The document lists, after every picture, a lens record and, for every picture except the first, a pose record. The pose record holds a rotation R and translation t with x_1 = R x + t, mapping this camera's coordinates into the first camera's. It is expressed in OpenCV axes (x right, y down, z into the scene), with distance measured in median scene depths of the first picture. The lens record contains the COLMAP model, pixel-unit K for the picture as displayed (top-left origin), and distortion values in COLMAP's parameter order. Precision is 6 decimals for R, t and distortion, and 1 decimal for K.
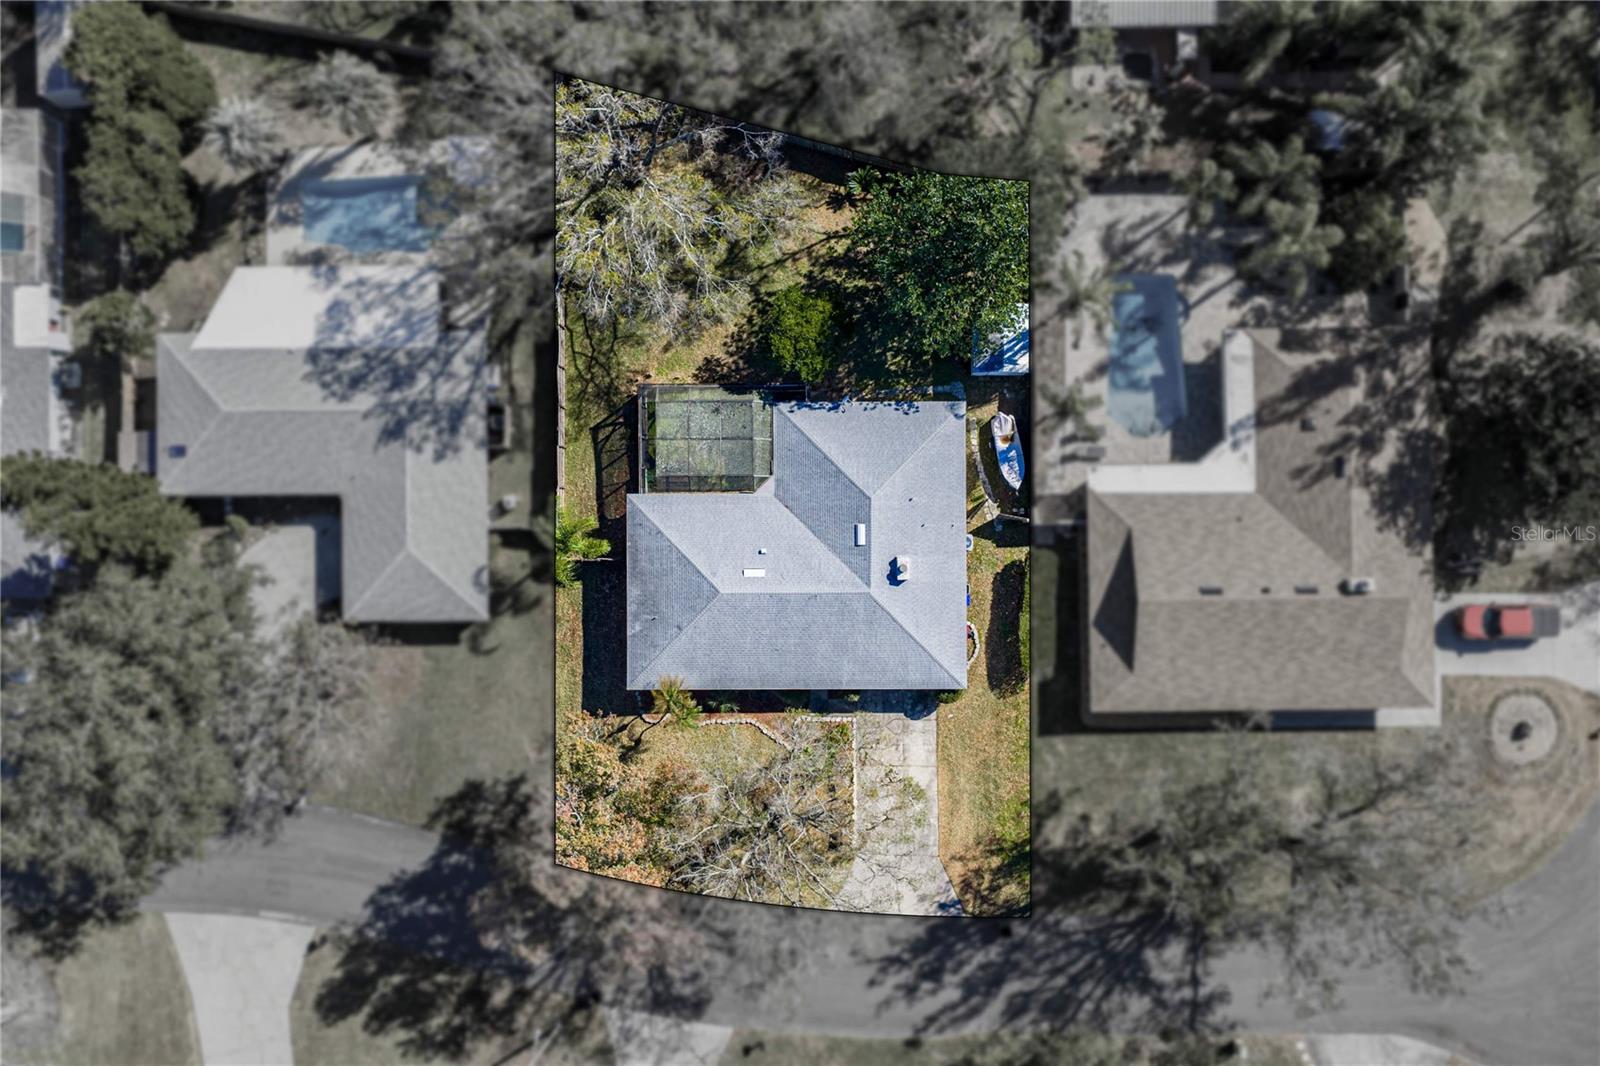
lens RADIAL K [[1297.5, 0, 800.0], [0, 1297.5, 533.0], [0, 0, 1]] dist [0.016244, -0.026895]
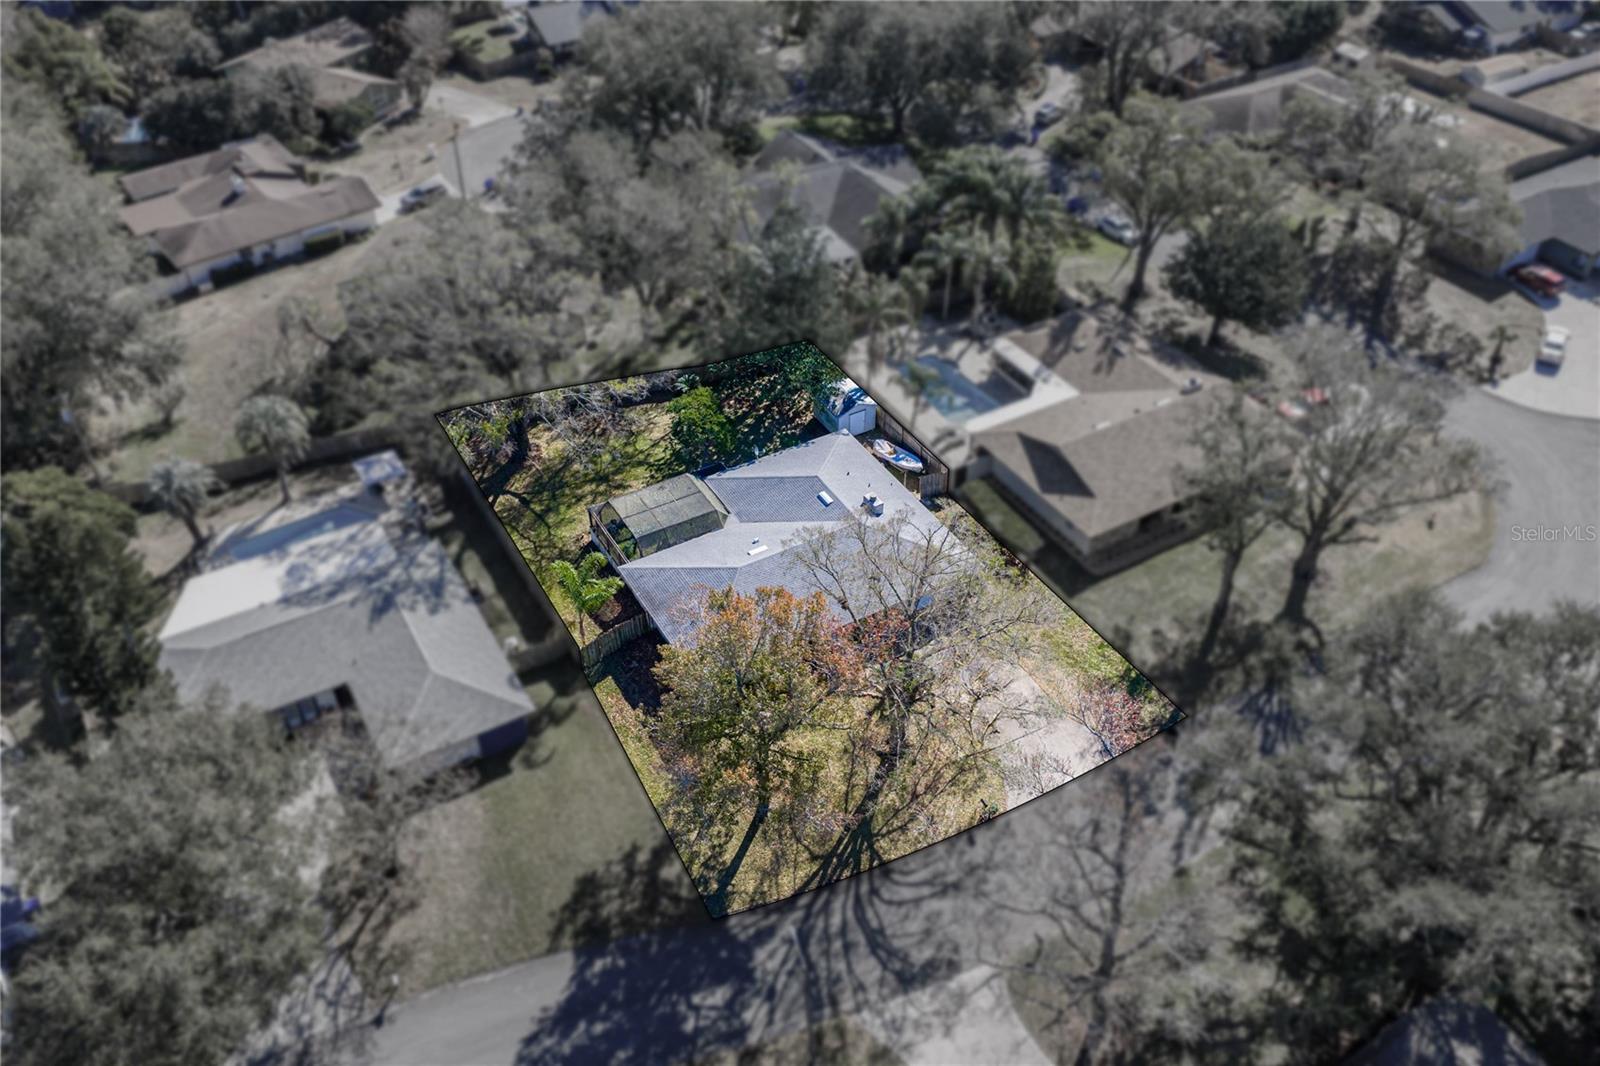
lens RADIAL K [[1297.5, 0, 800.0], [0, 1297.5, 533.0], [0, 0, 1]] dist [0.016244, -0.026895]
pose [[0.869499, -0.324333, 0.372532, -0.380671], [0.493907, 0.578961, -0.648737, 0.699967], [-0.005274, 0.748072, 0.663596, 0.266108]]
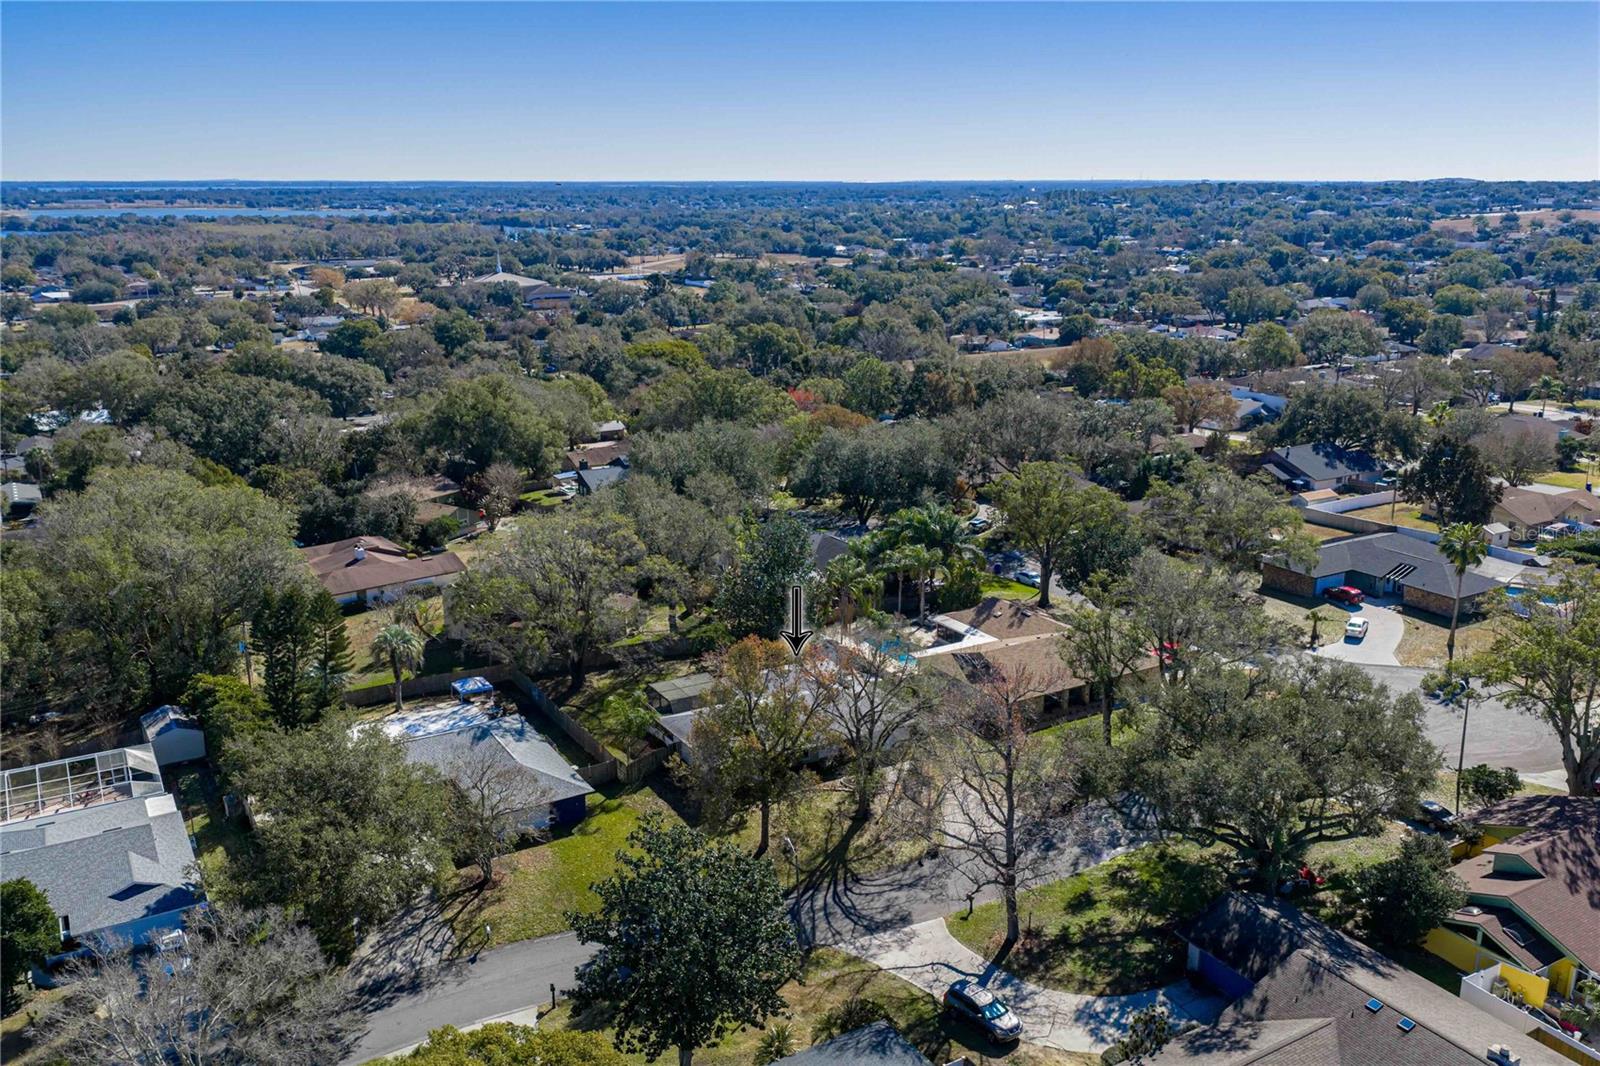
lens RADIAL K [[1297.5, 0, 800.0], [0, 1297.5, 533.0], [0, 0, 1]] dist [0.016244, -0.026895]
pose [[0.864013, -0.129204, 0.486608, -0.648120], [0.503371, 0.240809, -0.829837, 1.158106], [-0.009962, 0.961934, 0.273099, 0.400969]]
